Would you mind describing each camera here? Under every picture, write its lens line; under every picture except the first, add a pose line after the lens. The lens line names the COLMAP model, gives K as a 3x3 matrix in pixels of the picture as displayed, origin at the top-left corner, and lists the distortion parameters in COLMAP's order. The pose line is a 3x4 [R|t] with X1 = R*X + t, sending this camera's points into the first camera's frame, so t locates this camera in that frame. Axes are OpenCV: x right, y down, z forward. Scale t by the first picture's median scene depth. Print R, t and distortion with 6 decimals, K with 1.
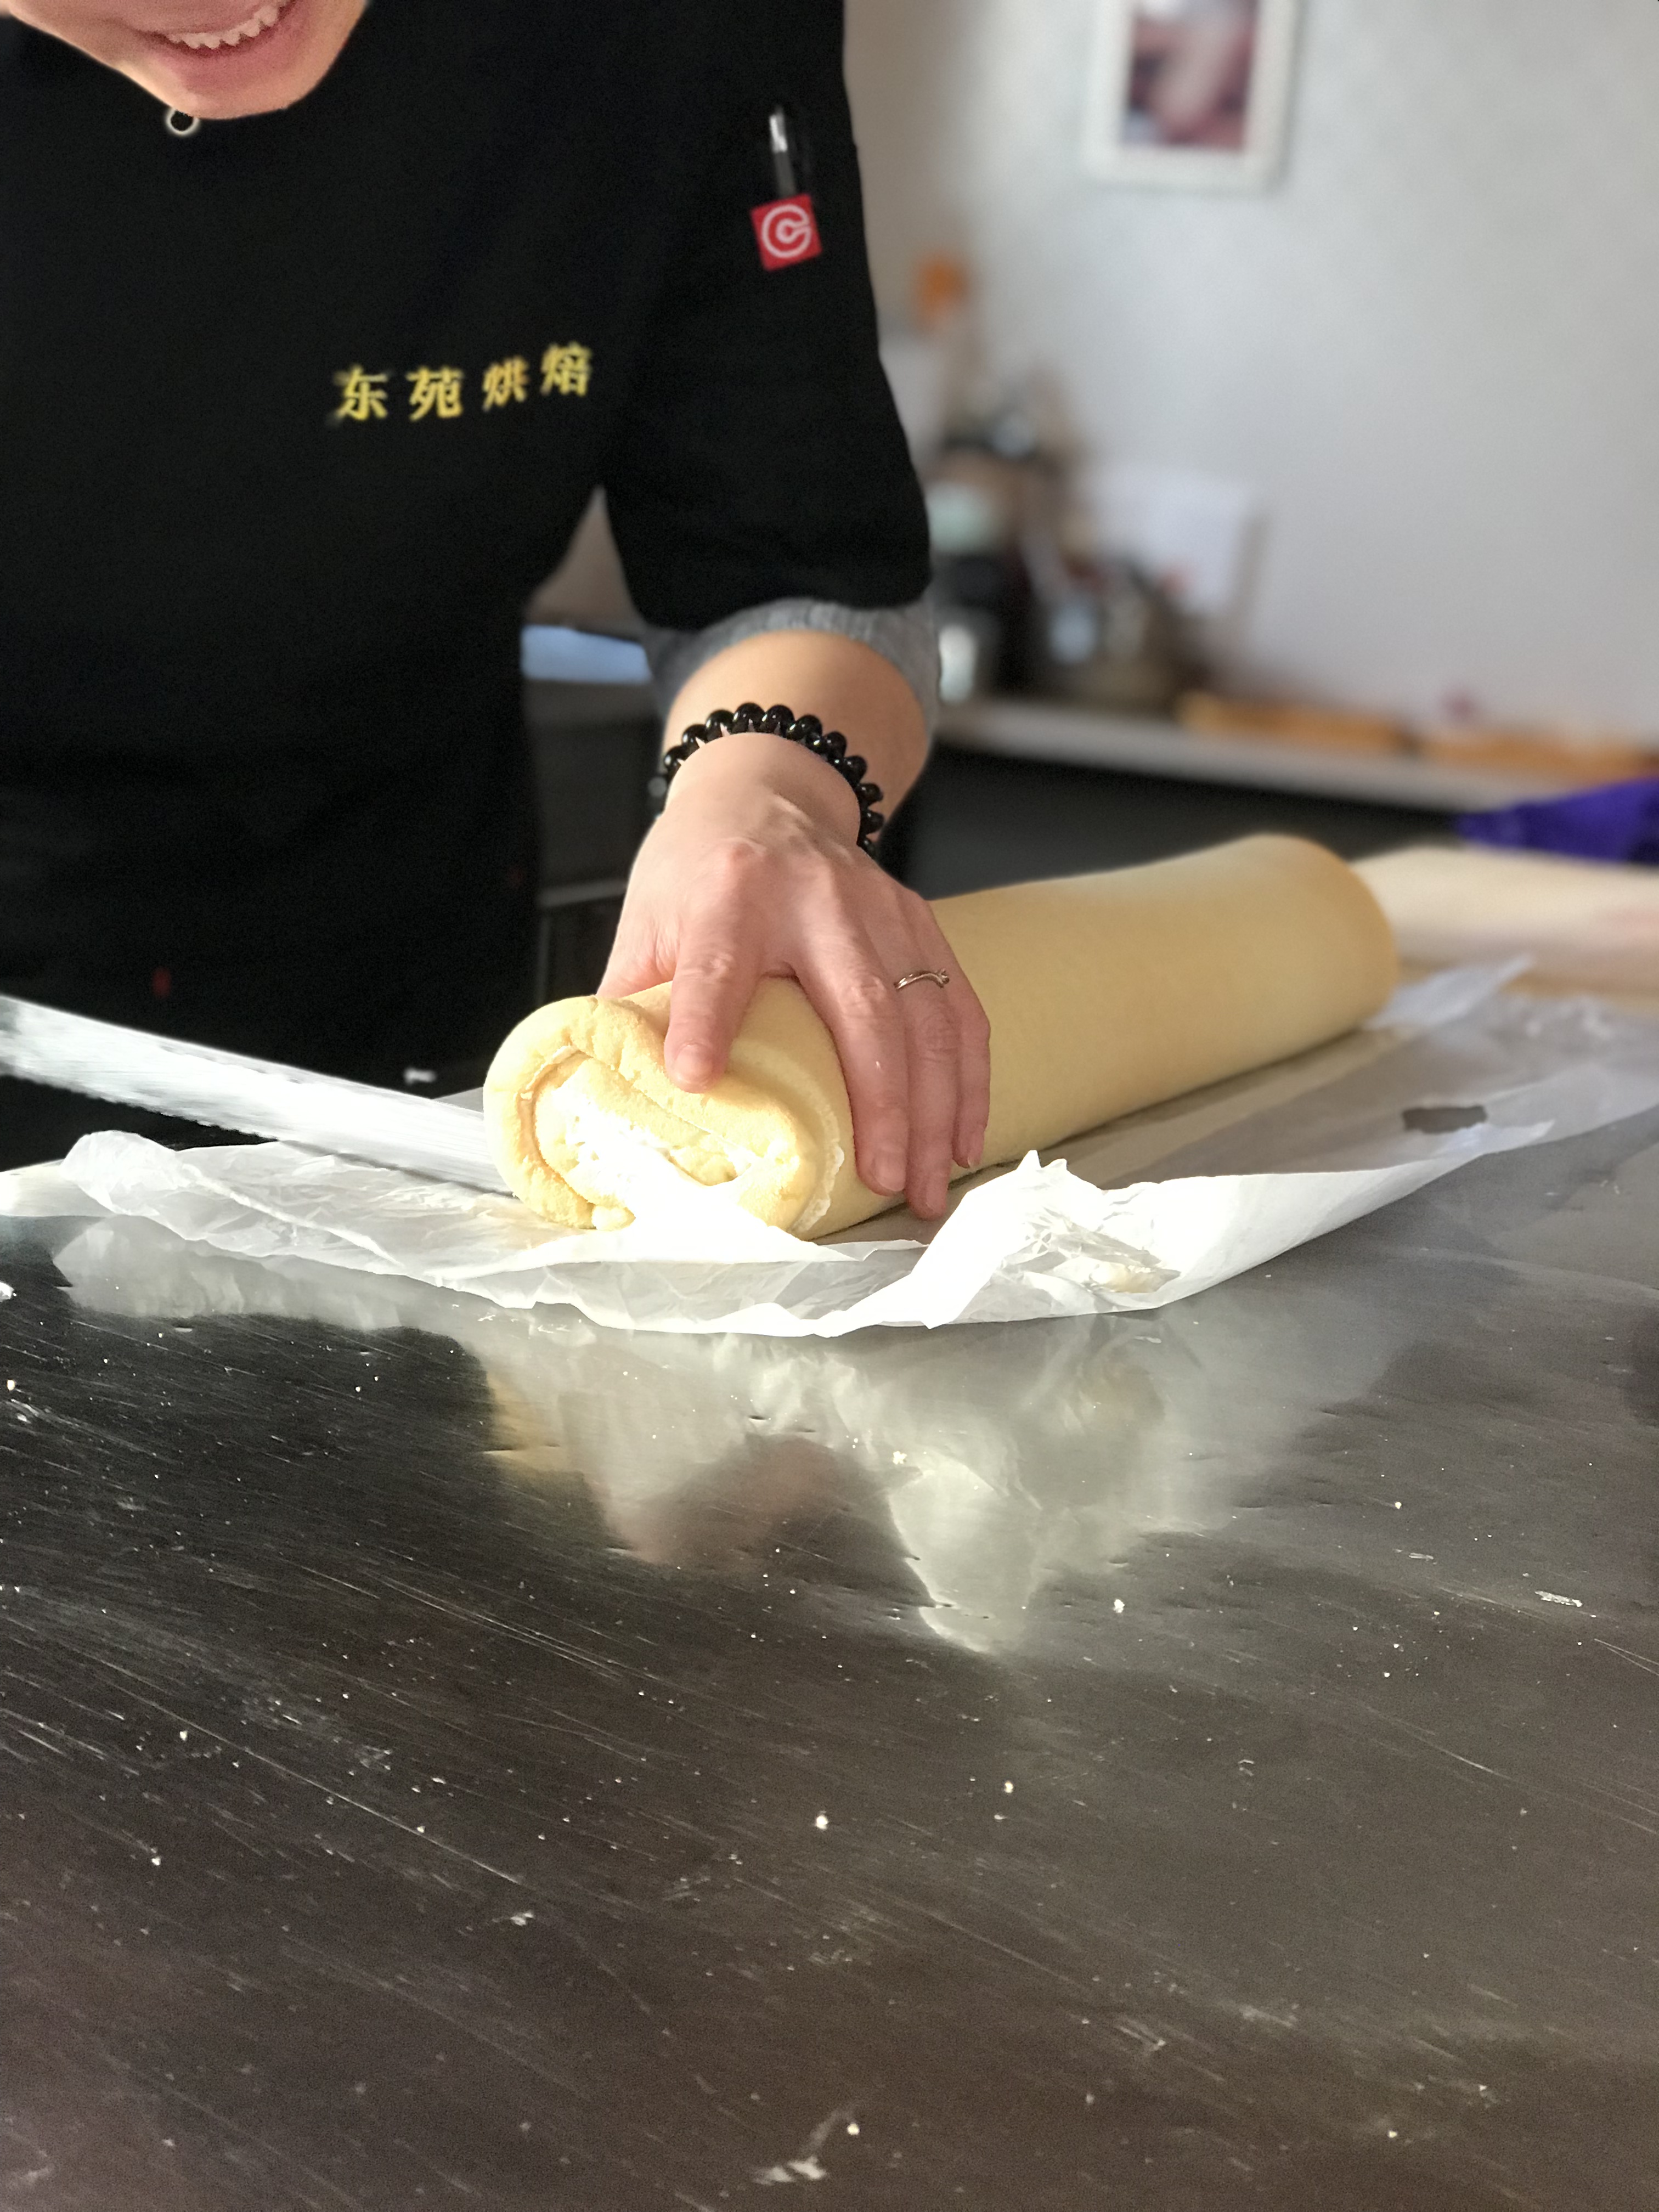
lens RADIAL K [[3672.7, 0, 829.3], [0, 3672.7, 1105.7], [0, 0, 1]] dist [-0.024523, 0.000000]
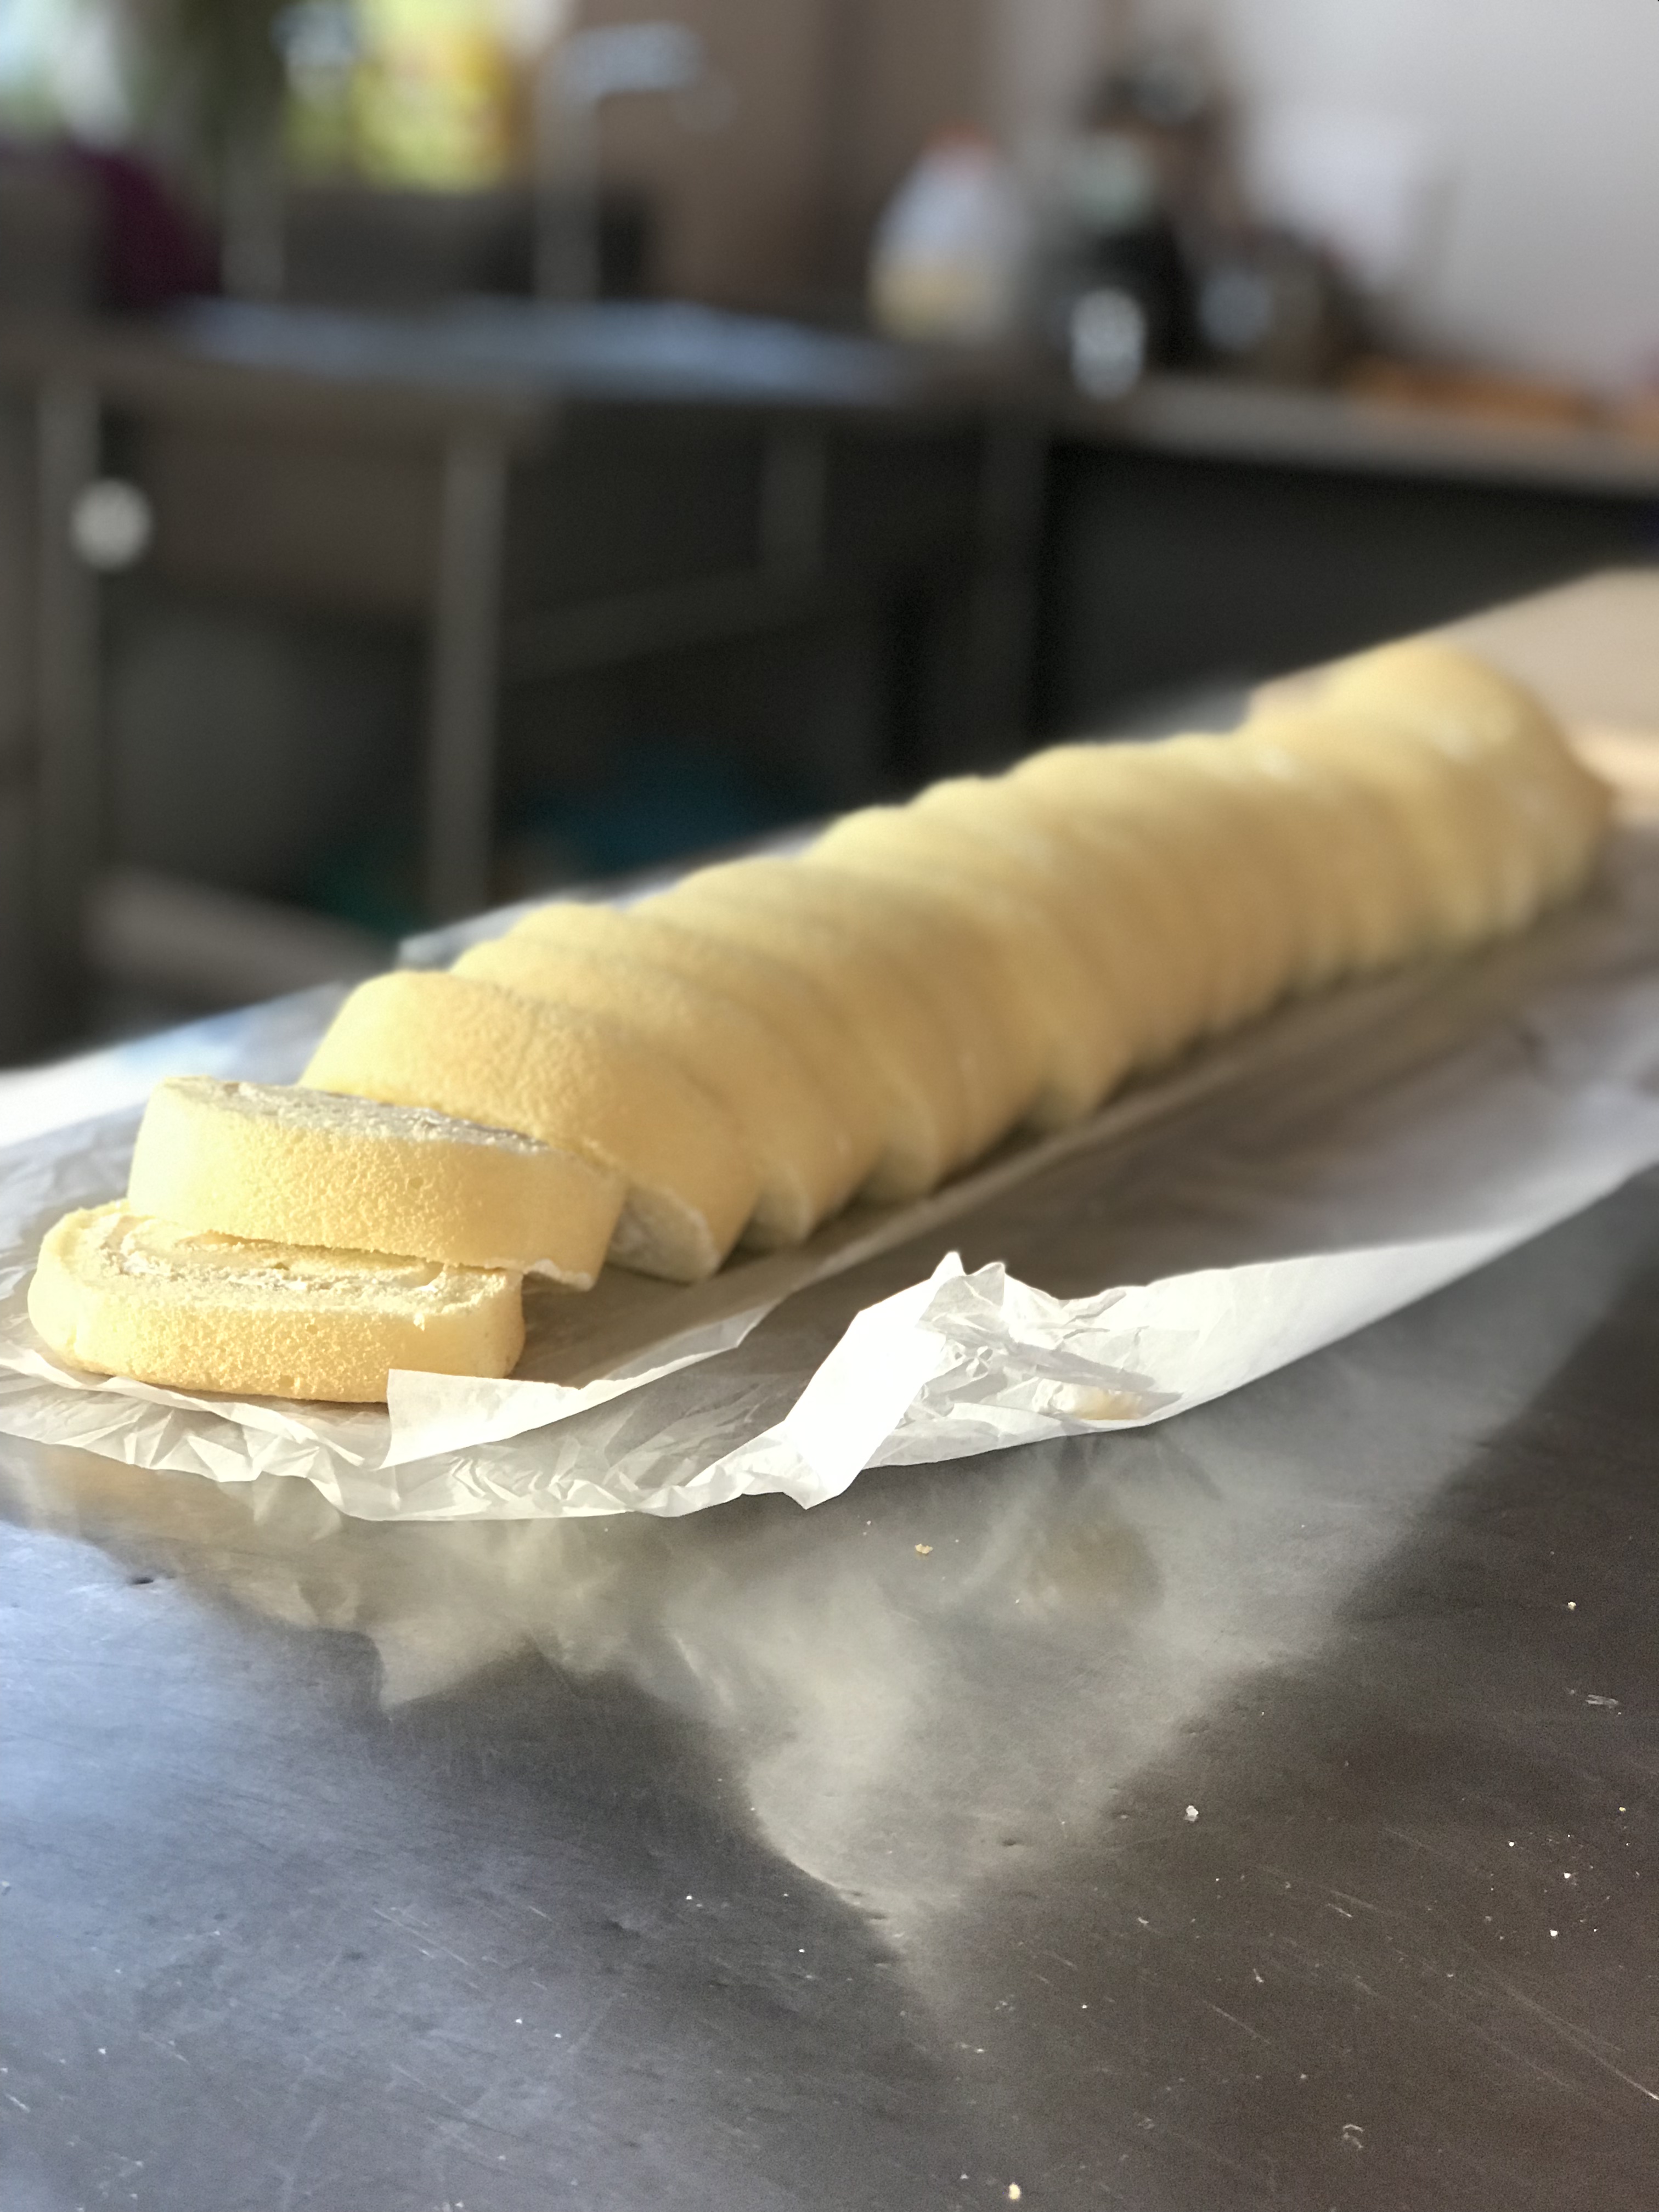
lens RADIAL K [[3672.7, 0, 829.8], [0, 3672.7, 1106.3], [0, 0, 1]] dist [-0.024523, 0.000000]
pose [[0.998794, -0.004218, -0.048908, 0.063388], [0.008567, 0.995990, 0.089056, -0.073730], [0.048336, -0.089368, 0.994825, 0.301969]]
